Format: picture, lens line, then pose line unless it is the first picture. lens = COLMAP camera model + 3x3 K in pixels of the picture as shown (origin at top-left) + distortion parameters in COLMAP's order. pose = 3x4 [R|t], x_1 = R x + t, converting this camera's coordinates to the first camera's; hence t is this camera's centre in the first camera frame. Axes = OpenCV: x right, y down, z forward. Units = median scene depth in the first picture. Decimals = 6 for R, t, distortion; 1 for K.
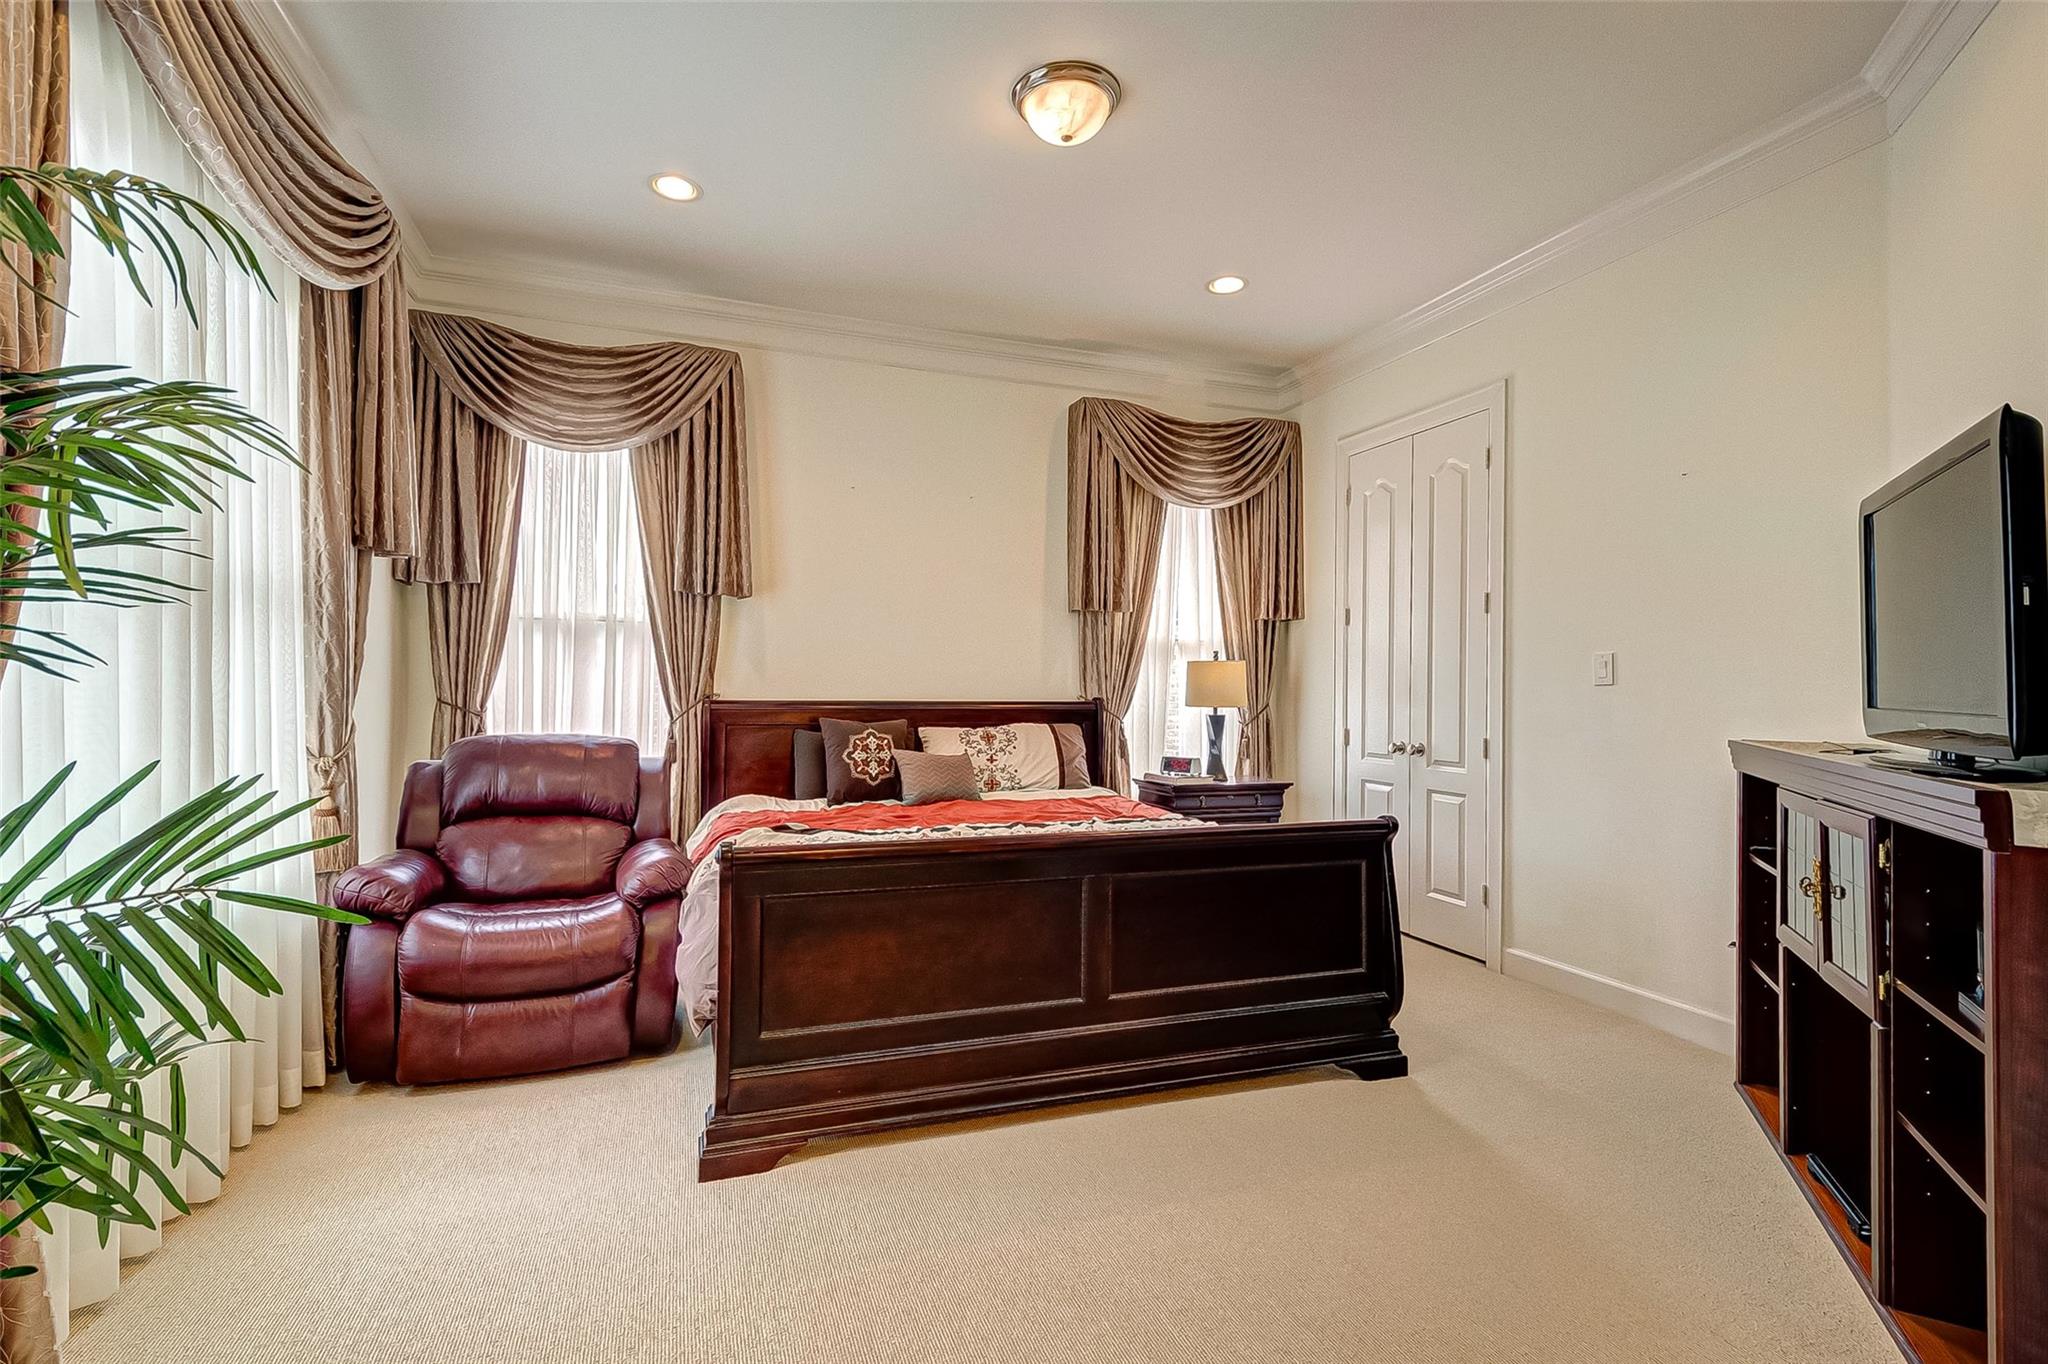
lens RADIAL K [[925.3, 0, 1022.6], [0, 925.3, 672.9], [0, 0, 1]] dist [0.012414, -0.000235]
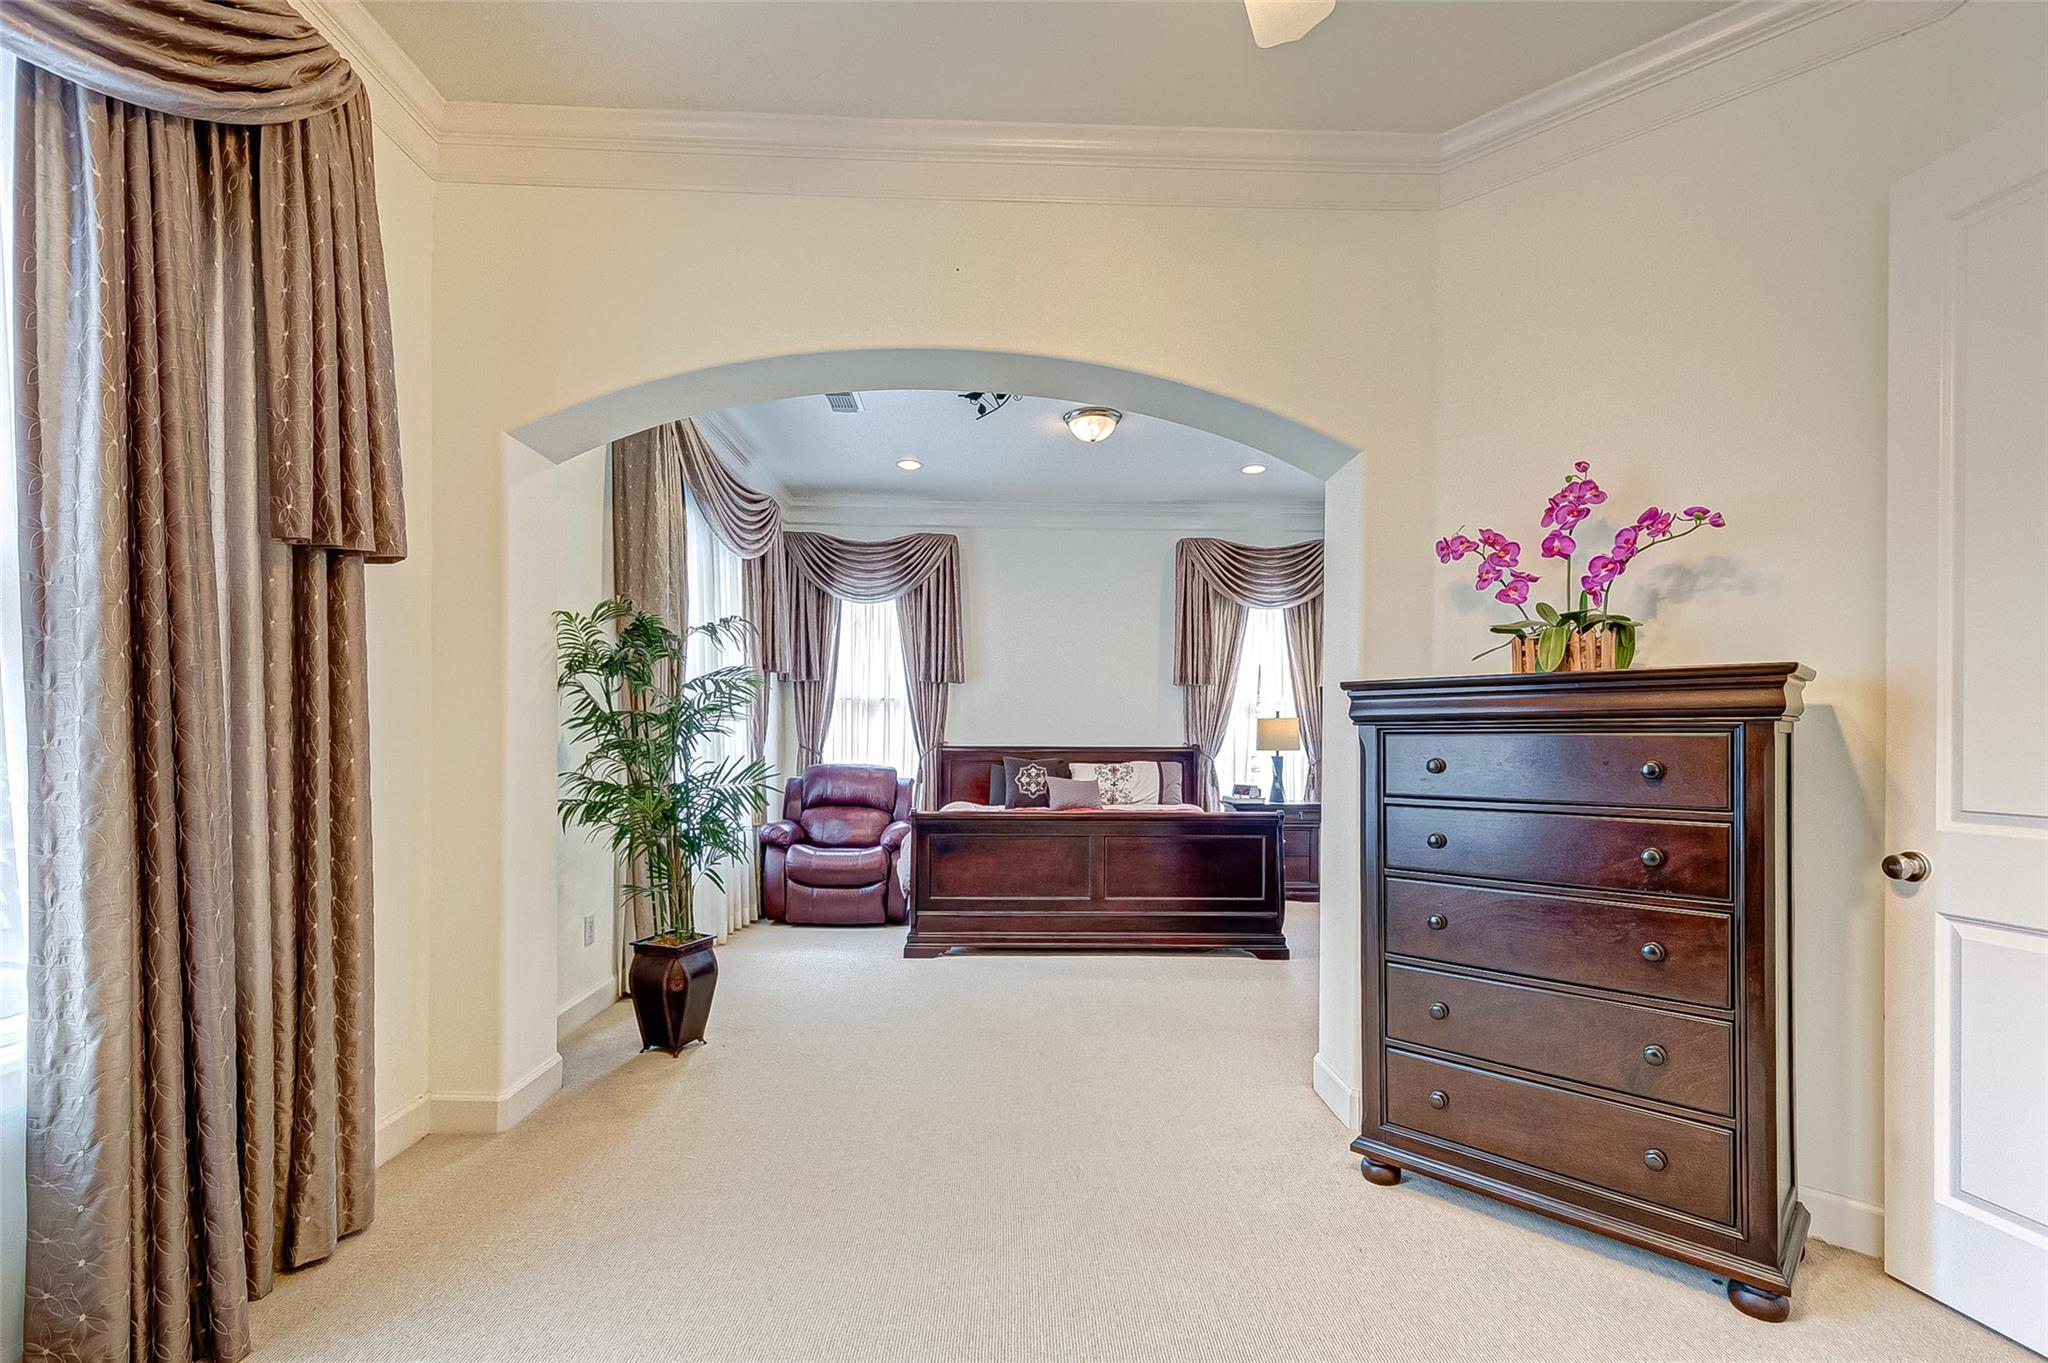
lens RADIAL K [[883.3, 0, 1023.3], [0, 883.3, 739.7], [0, 0, 1]] dist [0.011128, -0.000030]
pose [[0.950929, -0.002889, -0.309397, 0.324224], [0.008535, 0.999821, 0.016895, -0.007811], [0.309293, -0.018707, 0.950783, -0.512502]]
